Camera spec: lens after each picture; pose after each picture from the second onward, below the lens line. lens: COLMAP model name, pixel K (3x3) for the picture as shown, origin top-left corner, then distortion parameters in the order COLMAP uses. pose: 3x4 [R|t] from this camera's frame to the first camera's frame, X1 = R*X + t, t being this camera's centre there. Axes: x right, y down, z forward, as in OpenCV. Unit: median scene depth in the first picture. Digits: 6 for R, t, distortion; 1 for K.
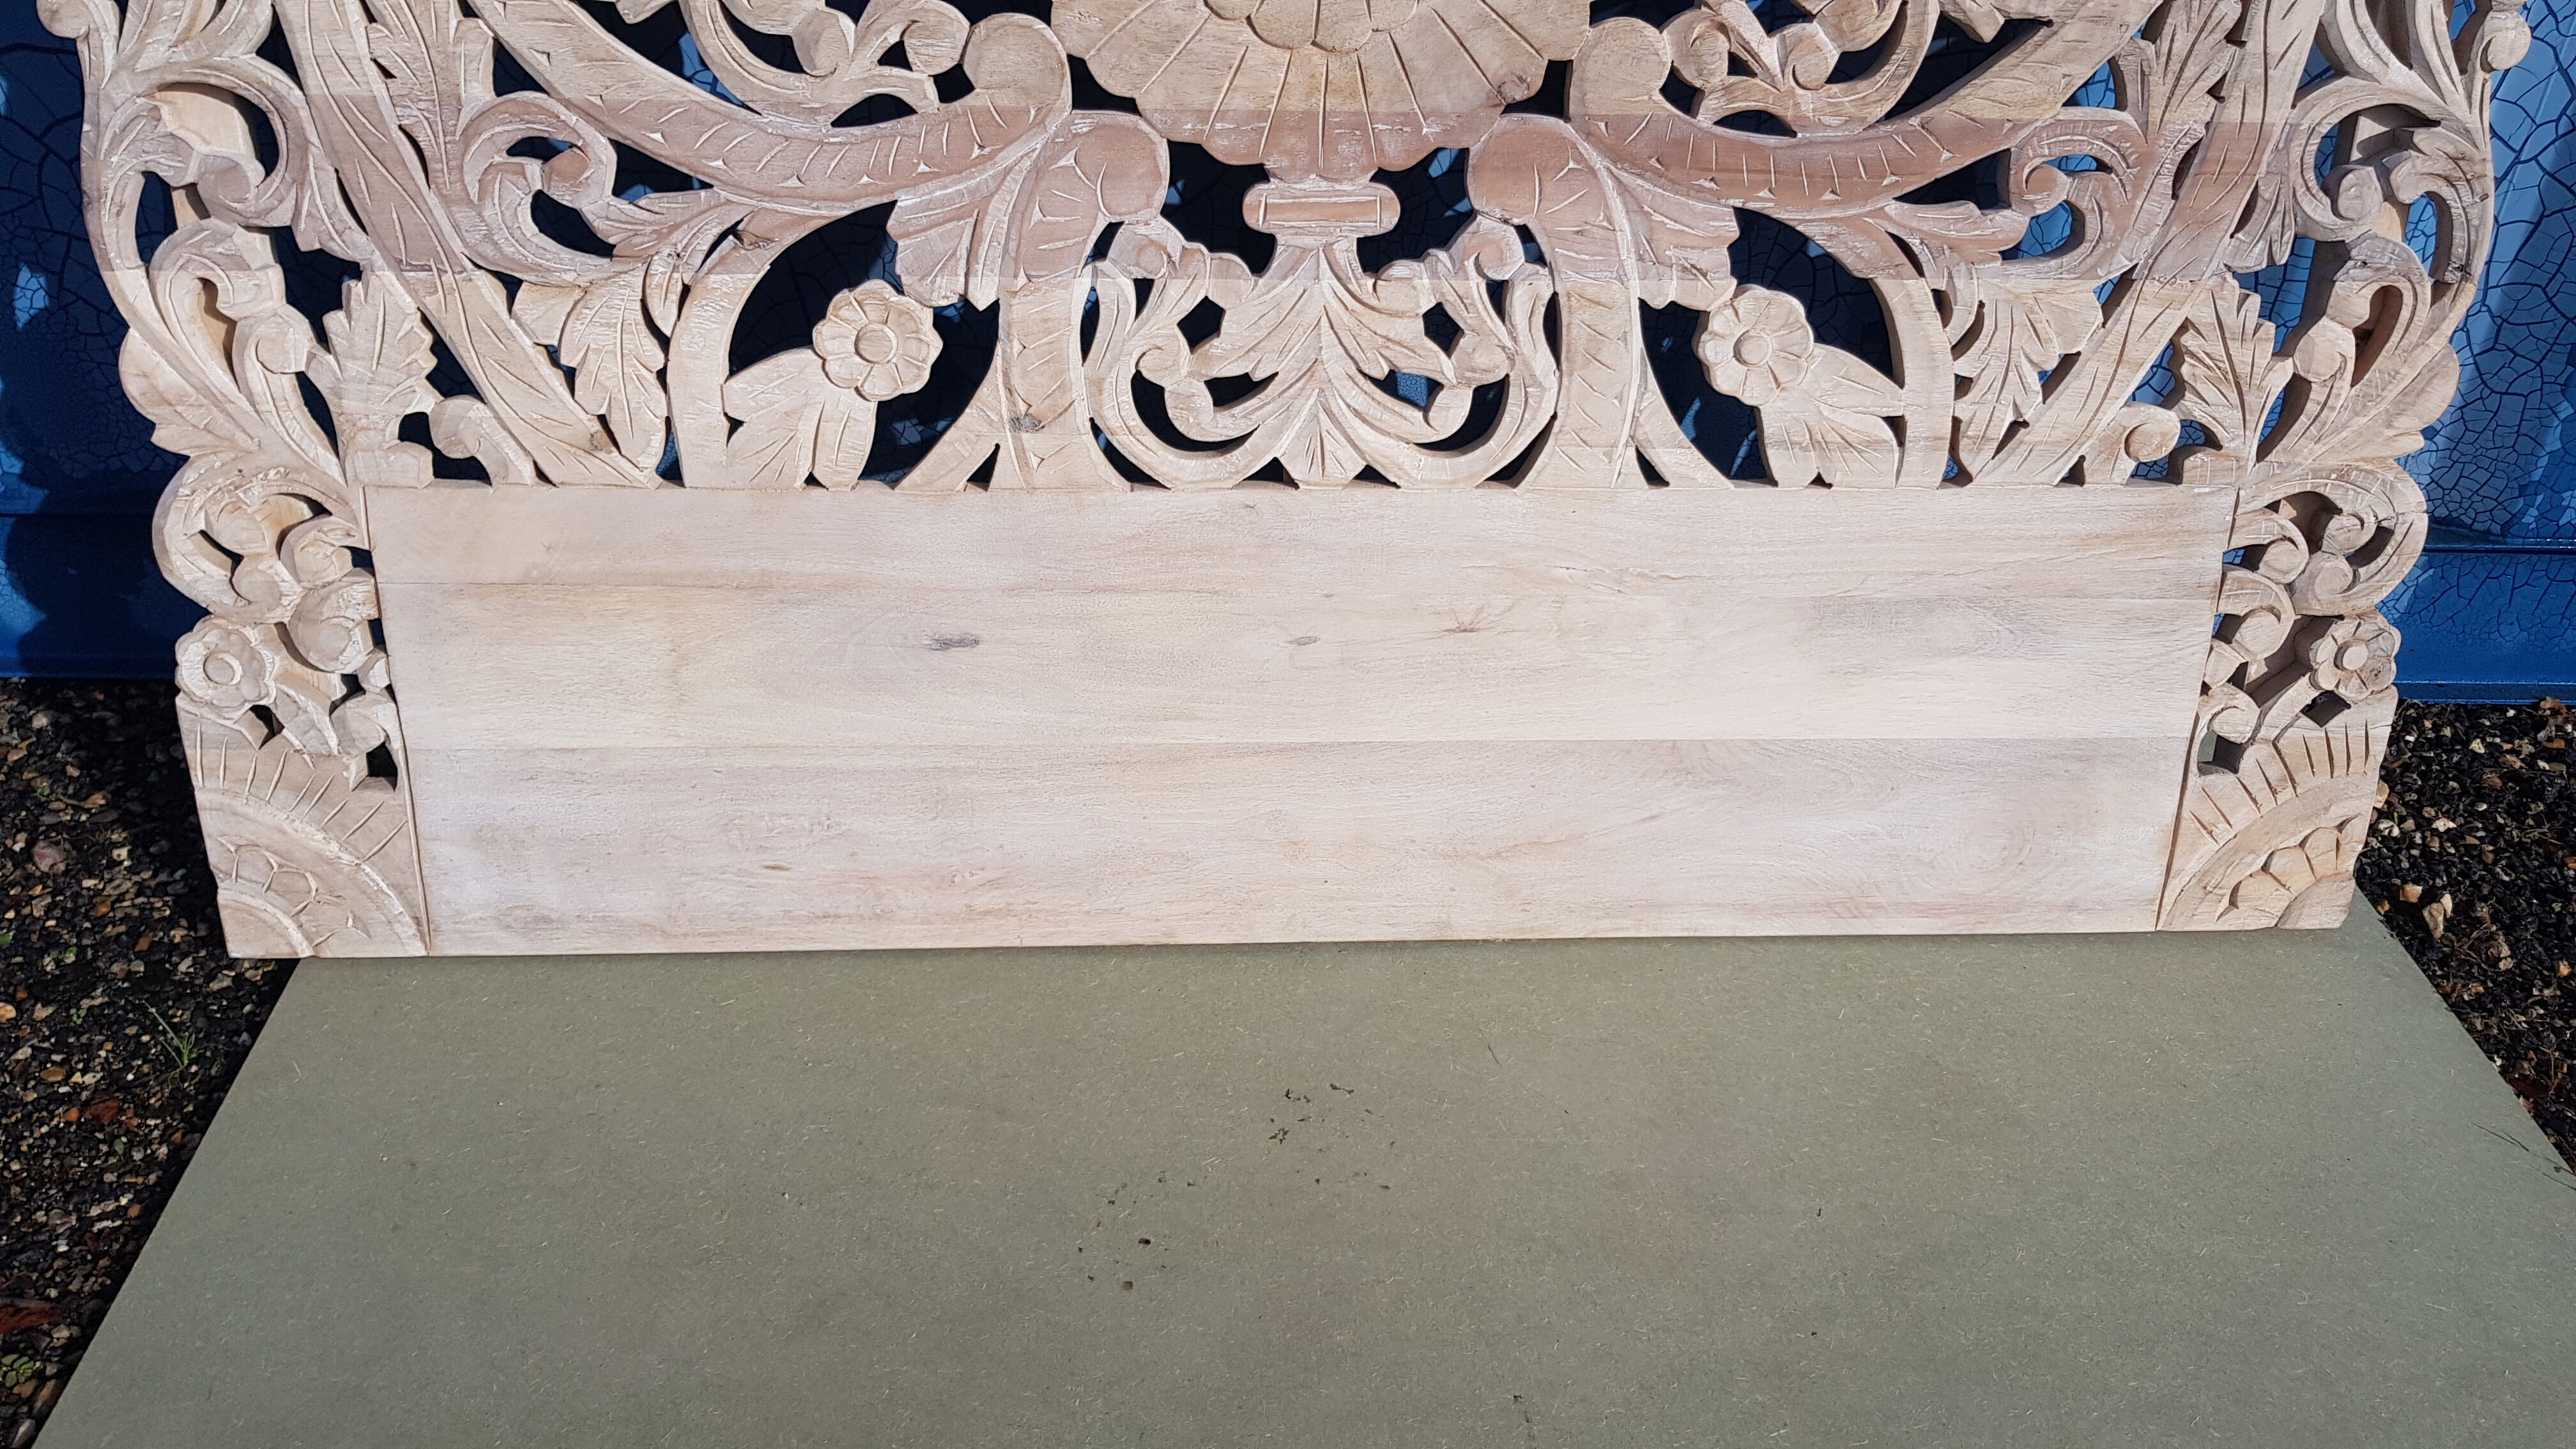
lens RADIAL K [[2003.6, 0, 1307.6], [0, 2003.6, 734.5], [0, 0, 1]] dist [0.038503, -0.093919]
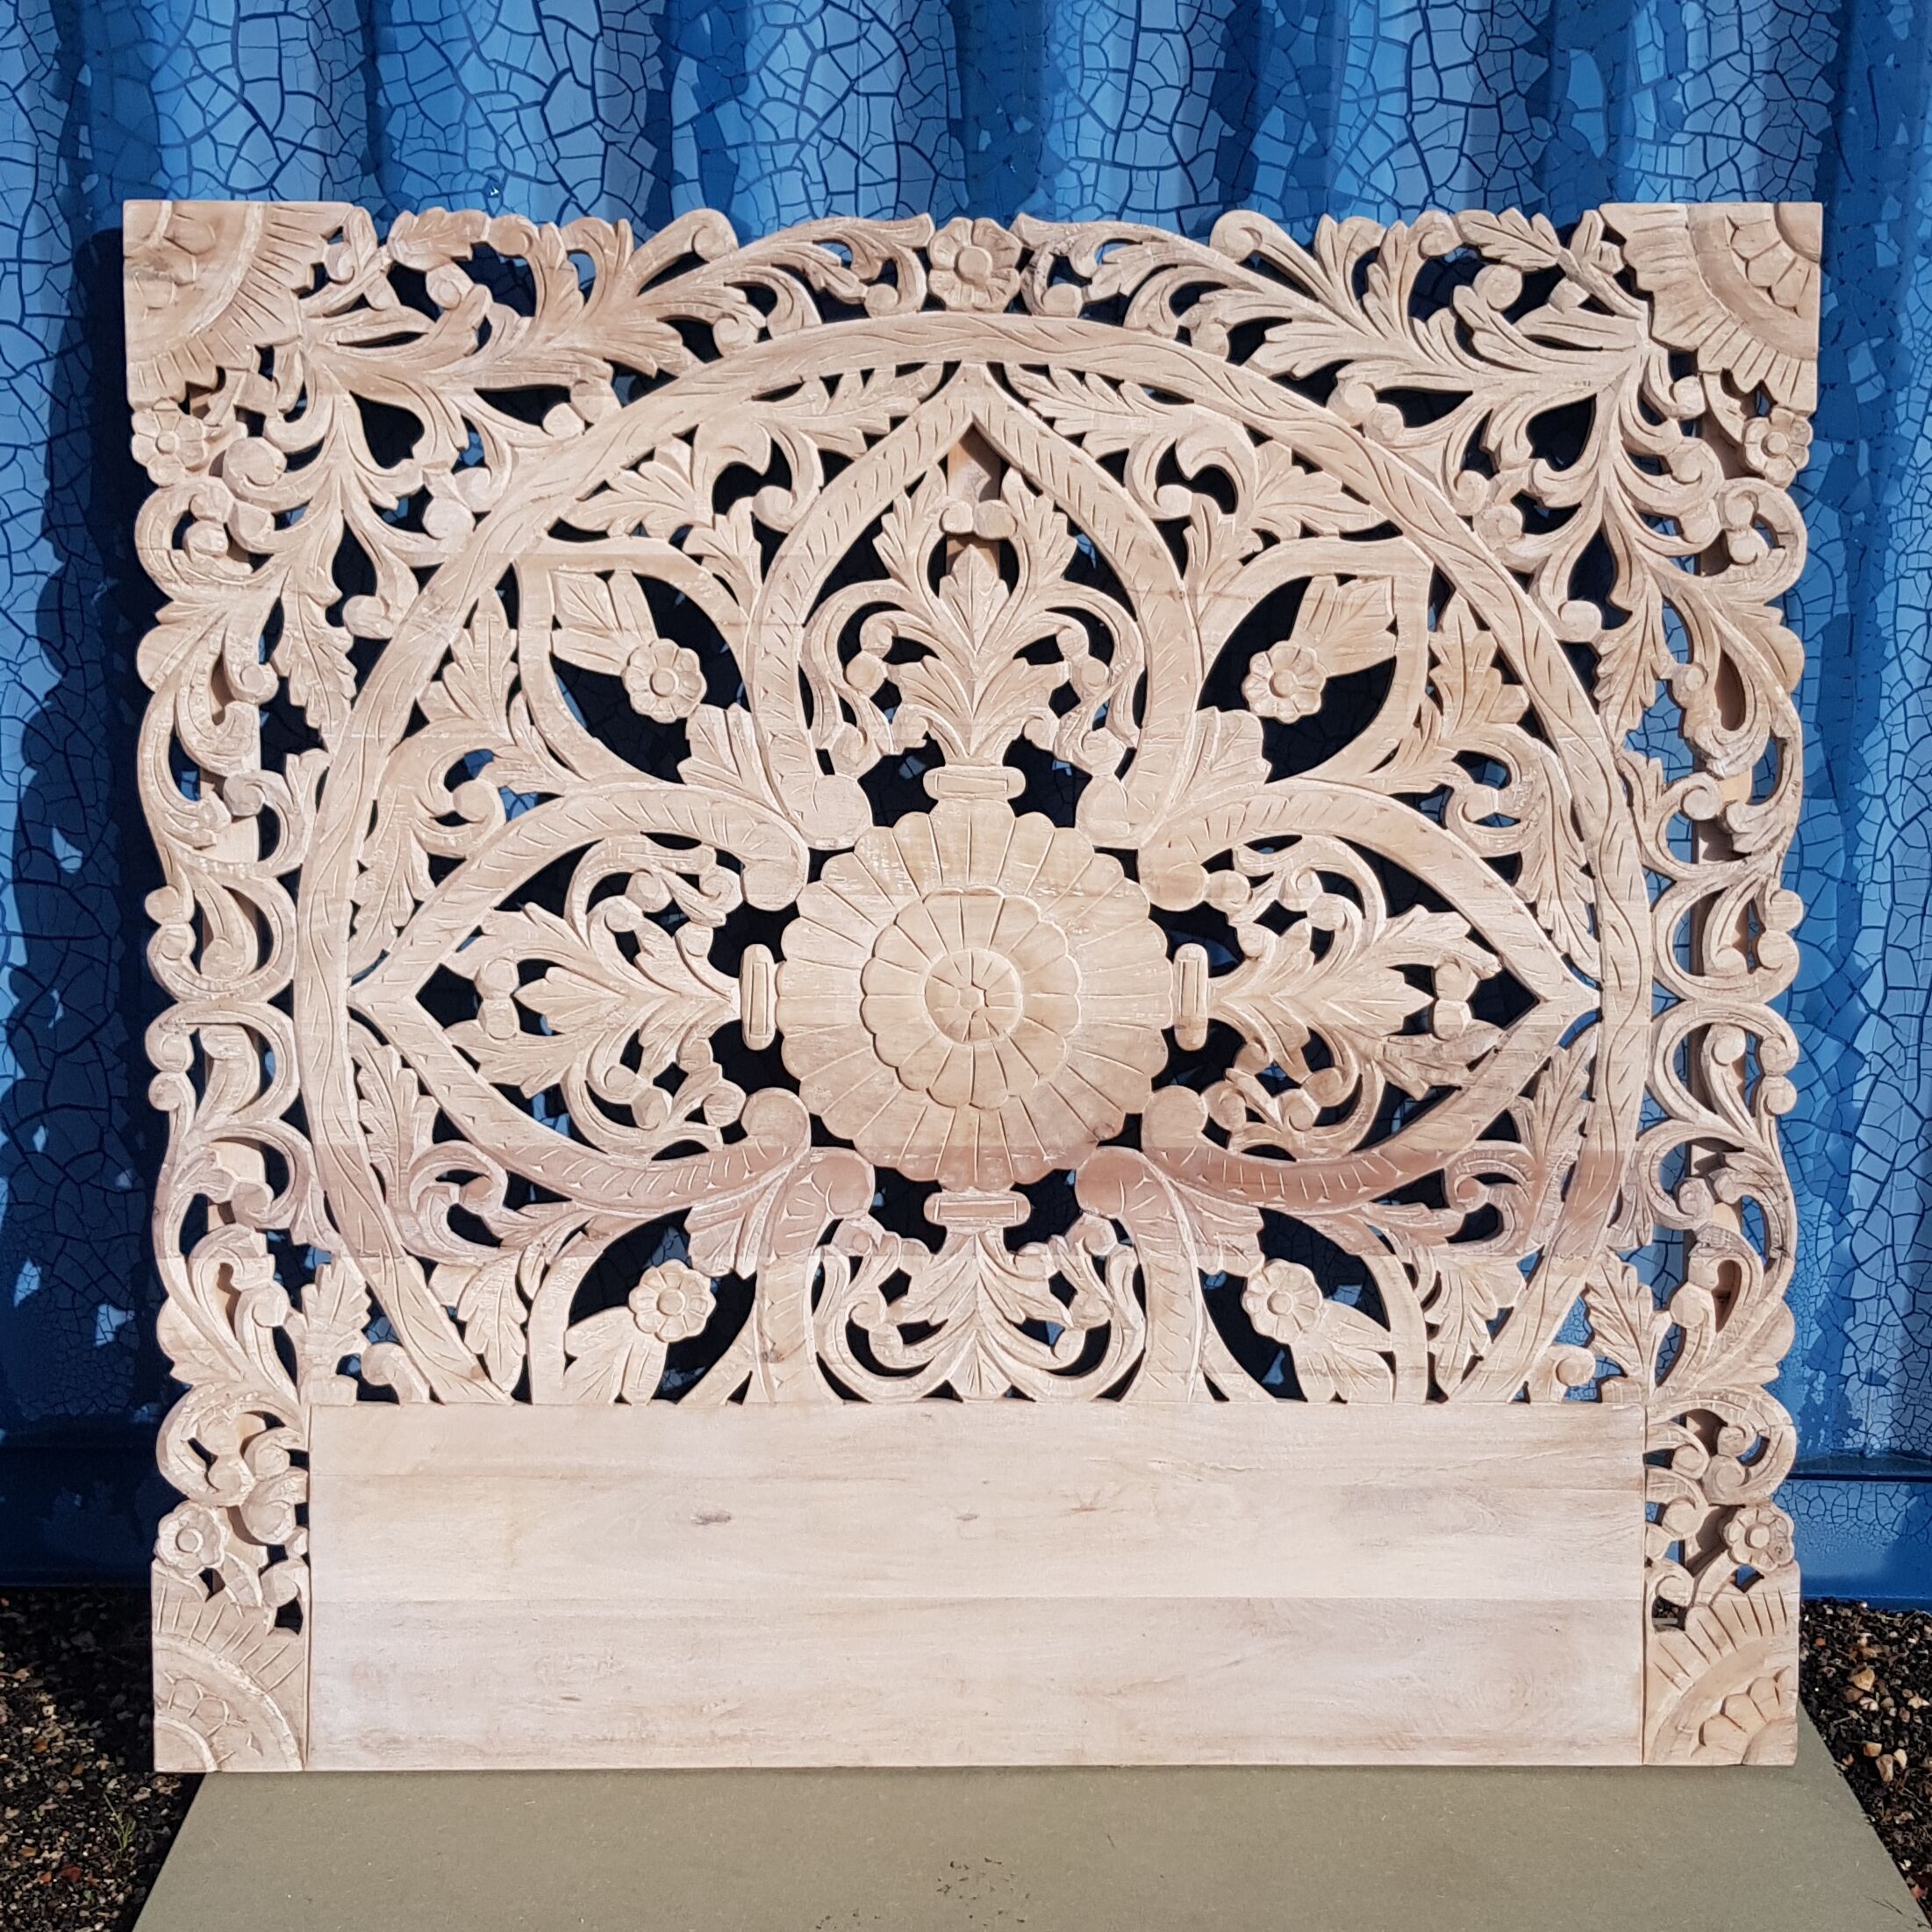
lens RADIAL K [[2877.3, 0, 983.7], [0, 2877.3, 964.5], [0, 0, 1]] dist [0.183606, 0.000000]
pose [[0.999287, -0.009557, -0.036520, 0.087928], [-0.002866, 0.945422, -0.325837, 0.249457], [0.037641, 0.325710, 0.944720, -1.025239]]
